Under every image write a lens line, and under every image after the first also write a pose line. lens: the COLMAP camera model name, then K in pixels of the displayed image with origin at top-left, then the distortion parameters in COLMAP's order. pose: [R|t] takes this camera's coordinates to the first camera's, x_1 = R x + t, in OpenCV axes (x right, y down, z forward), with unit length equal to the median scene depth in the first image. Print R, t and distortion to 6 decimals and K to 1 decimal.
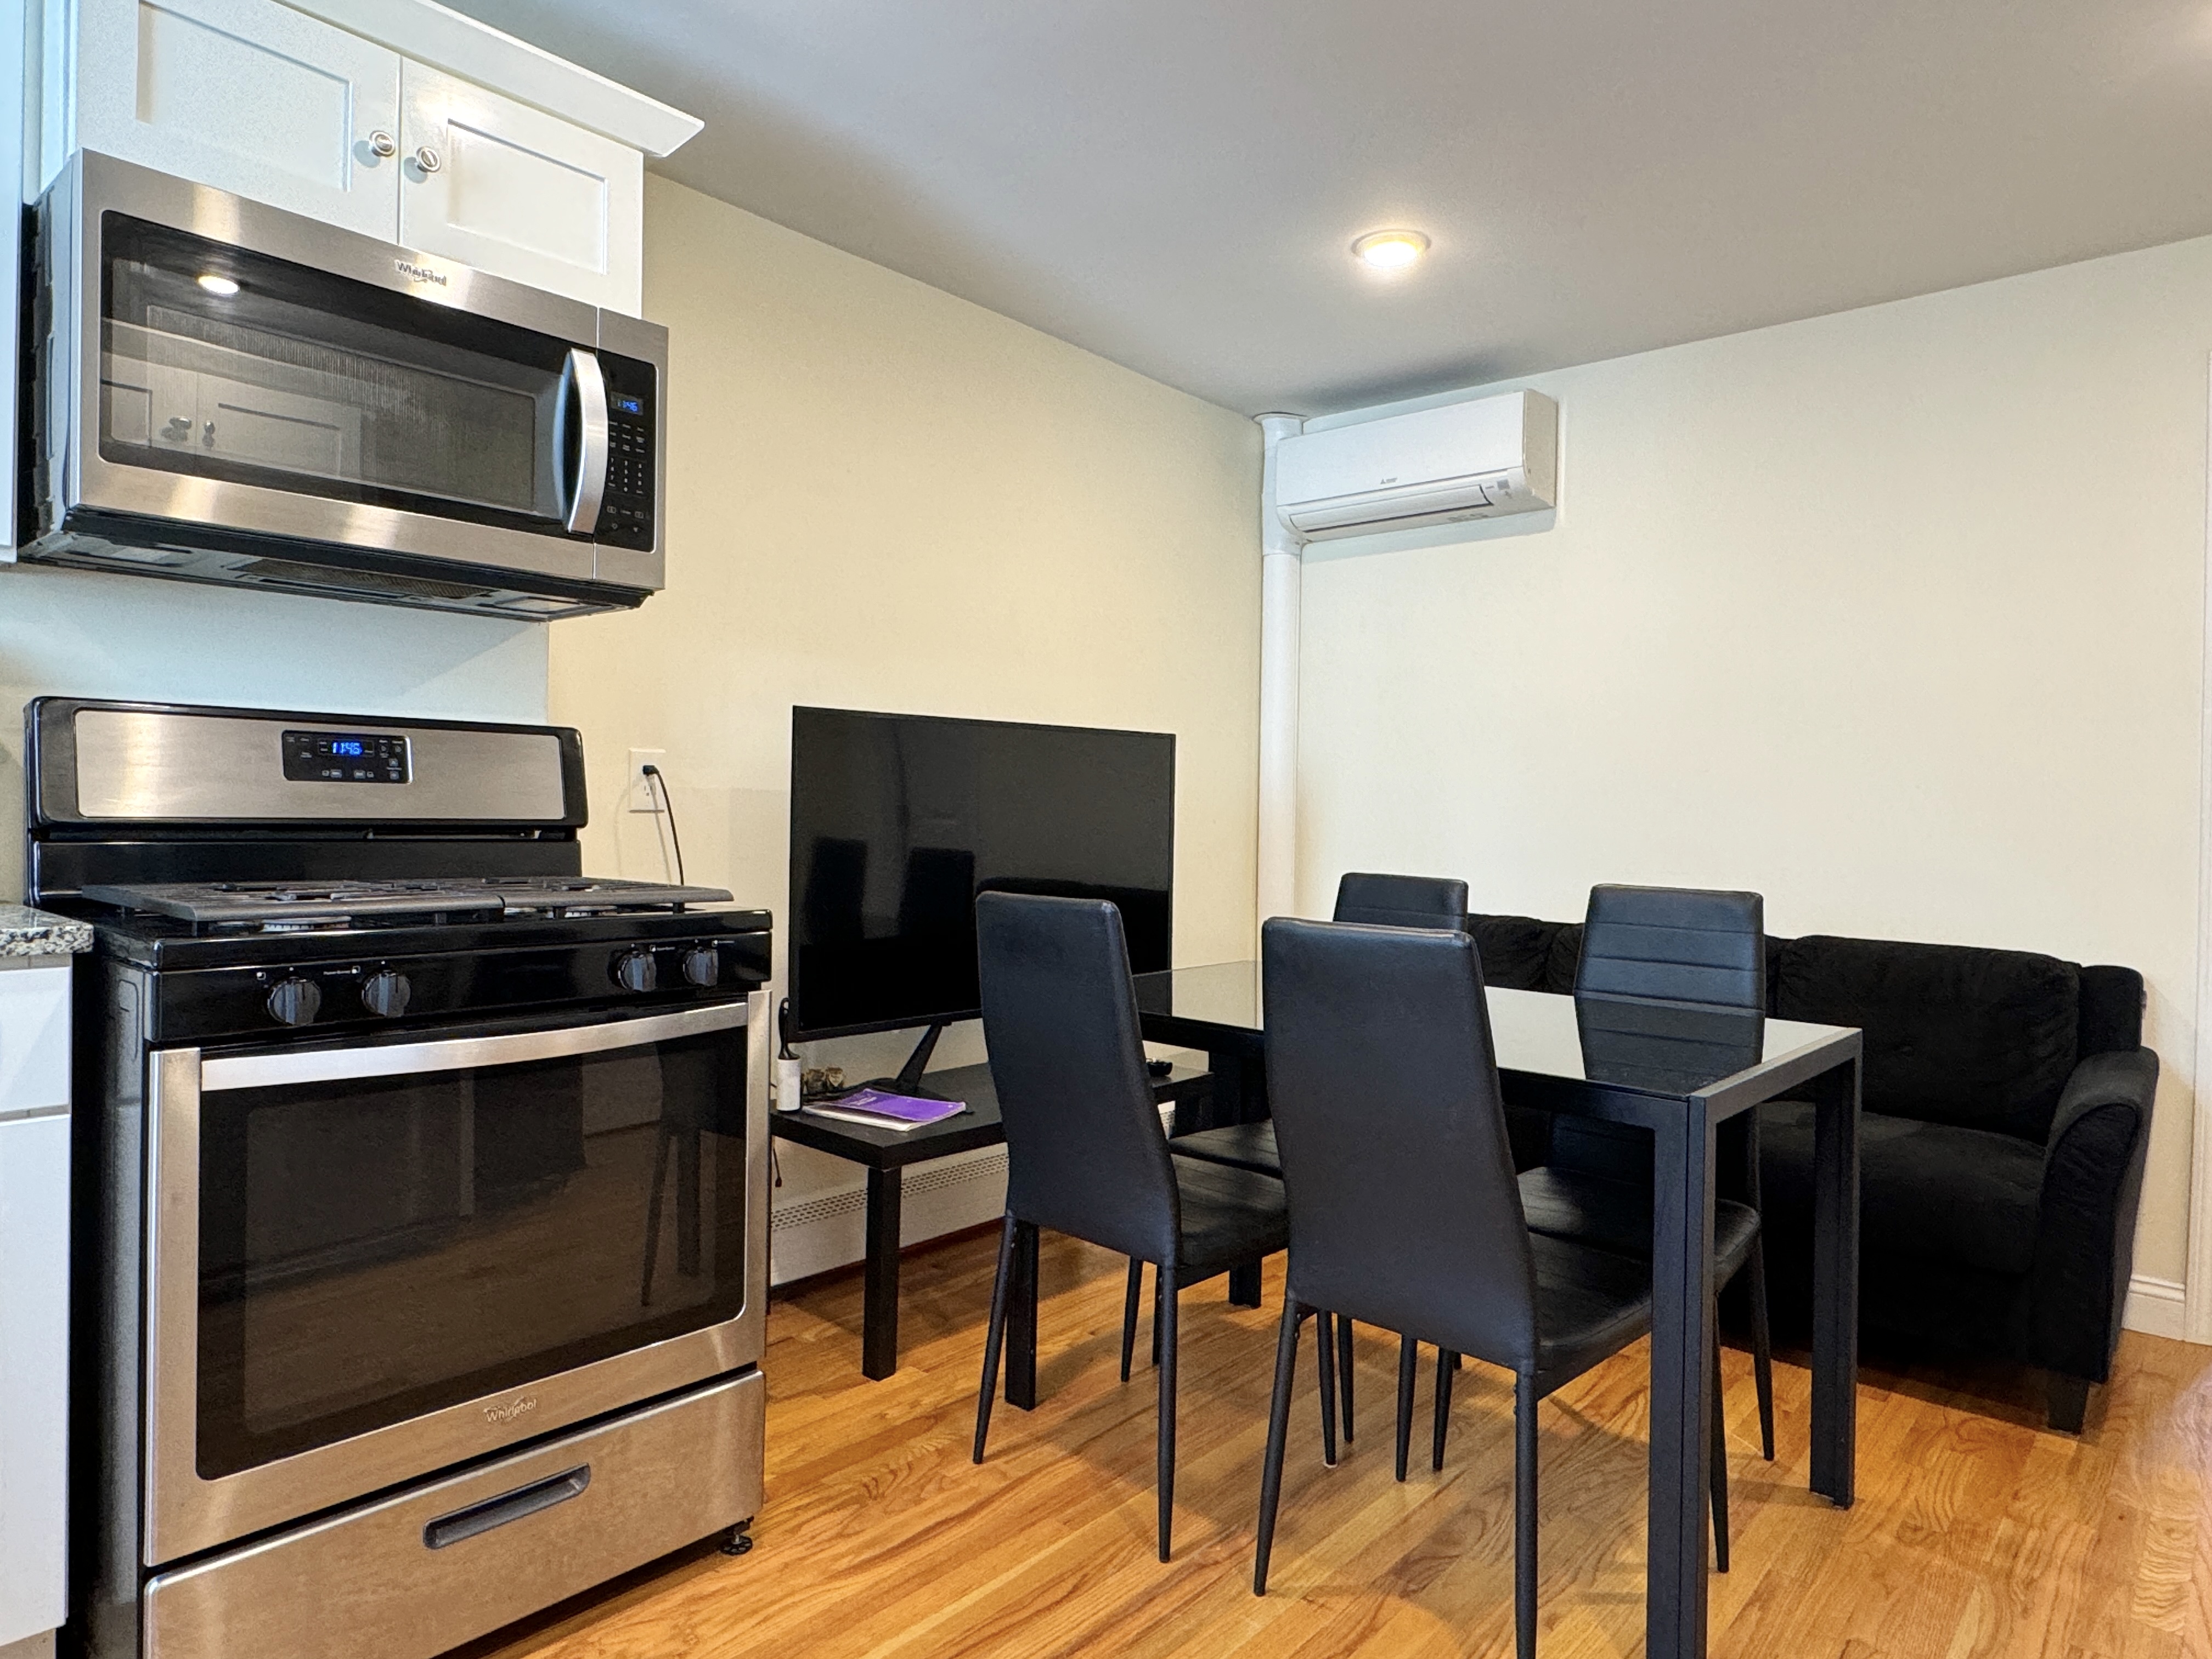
lens RADIAL K [[1338.6, 0, 1111.2], [0, 1338.6, 828.1], [0, 0, 1]] dist [-0.004864, -0.000711]
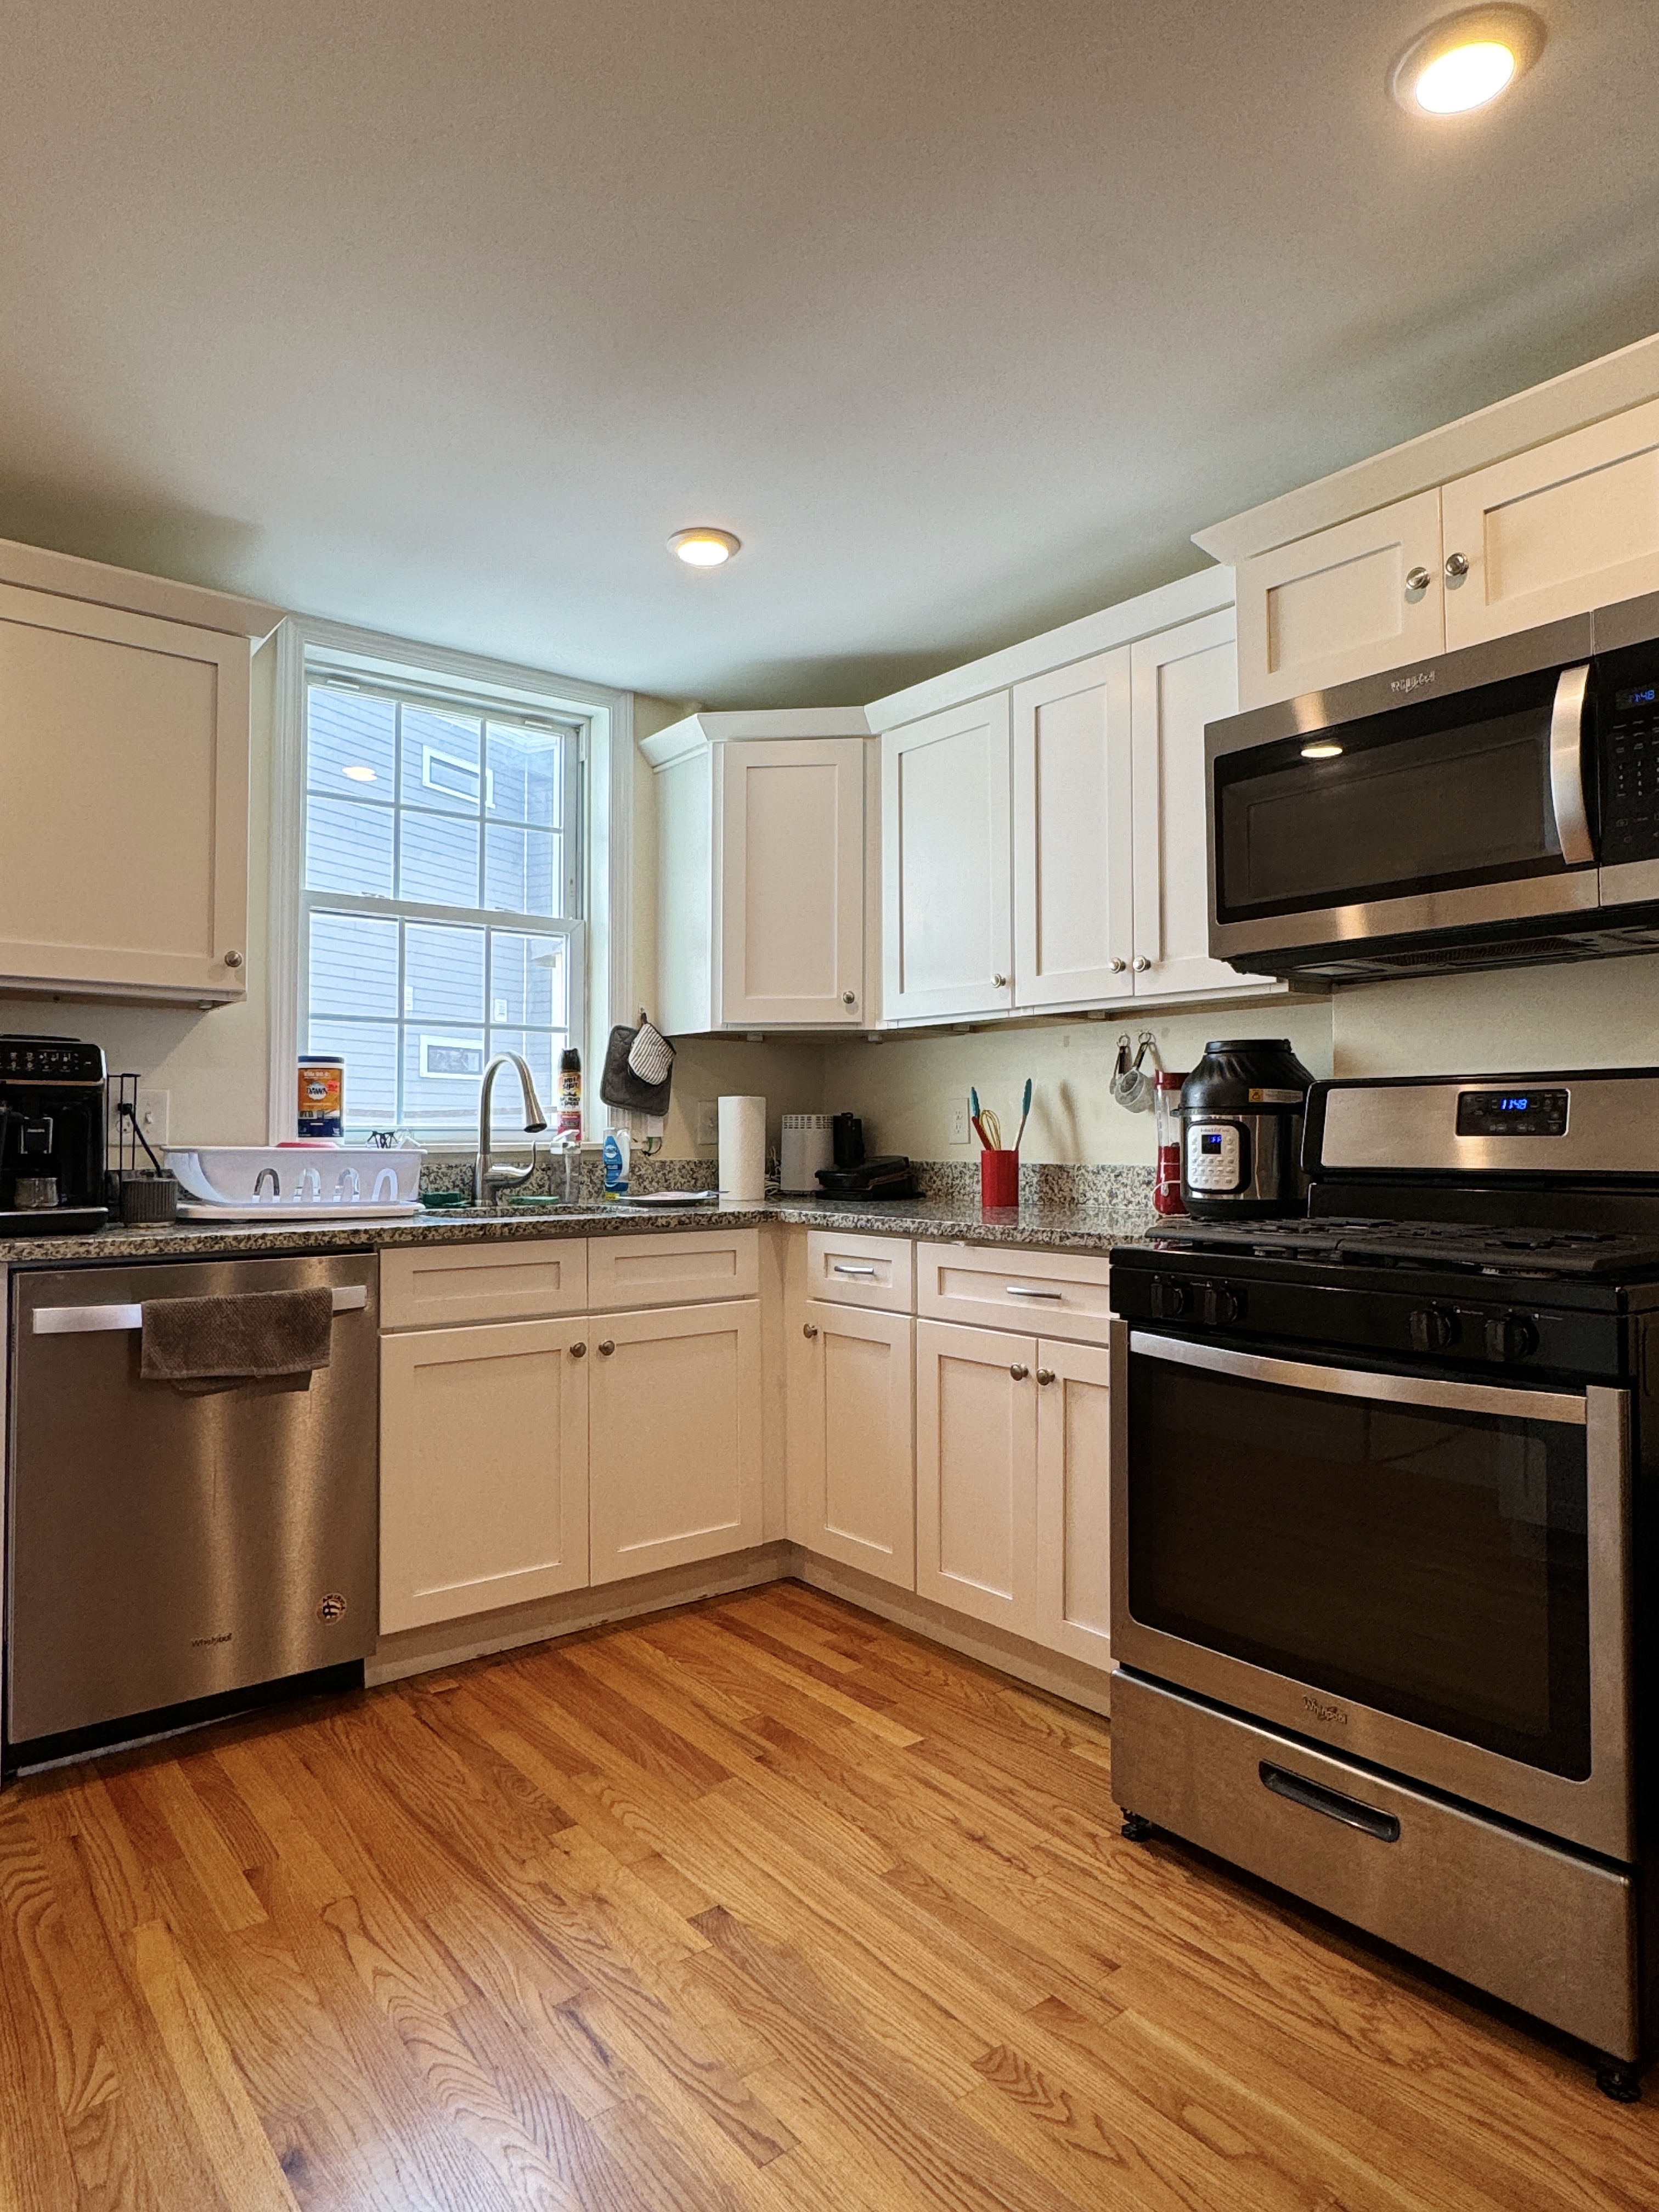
lens RADIAL K [[1317.4, 0, 833.0], [0, 1317.4, 1100.0], [0, 0, 1]] dist [-0.002175, 0.002380]
pose [[-0.177481, -0.045772, -0.983059, 0.587938], [-0.012842, 0.998940, -0.044193, -0.009243], [0.984040, 0.004781, -0.177881, 0.660987]]
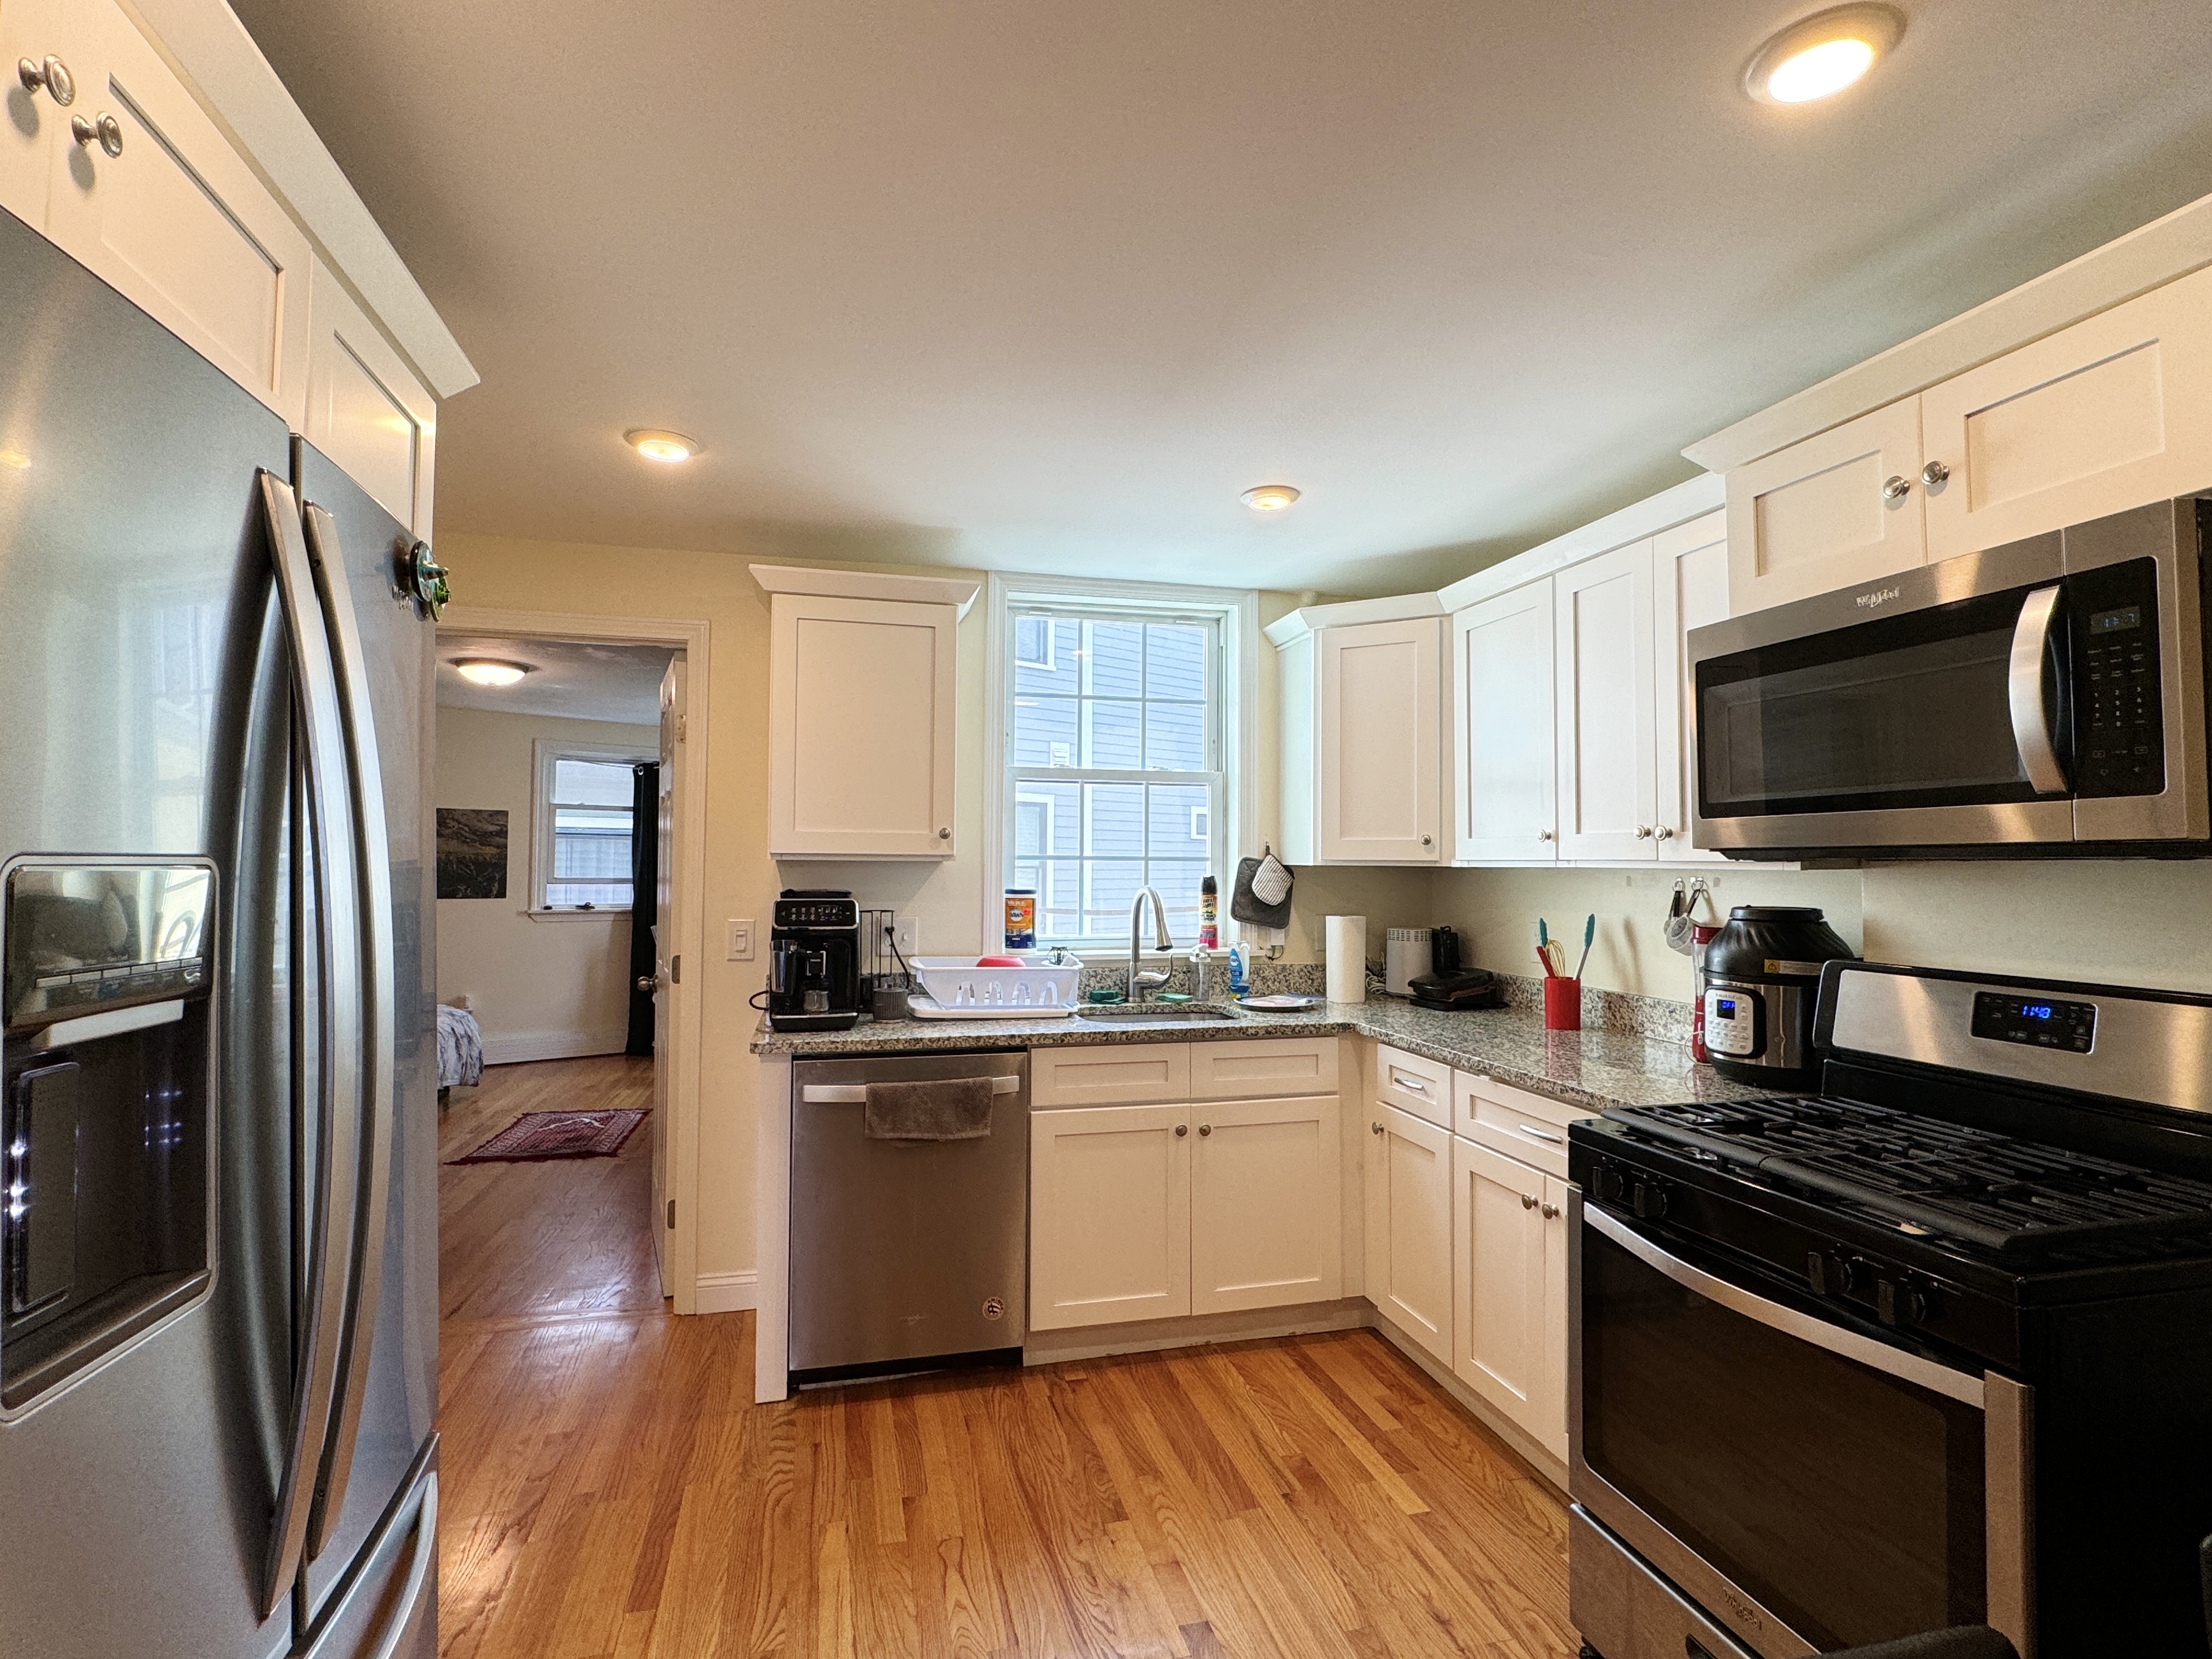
lens RADIAL K [[1077.6, 0, 1099.1], [0, 1077.6, 830.8], [0, 0, 1]] dist [-0.001473, 0.002771]
pose [[-0.563439, -0.047817, -0.824773, 0.548961], [-0.025063, 0.998853, -0.040788, -0.151607], [0.825778, -0.002310, -0.563991, 0.891394]]
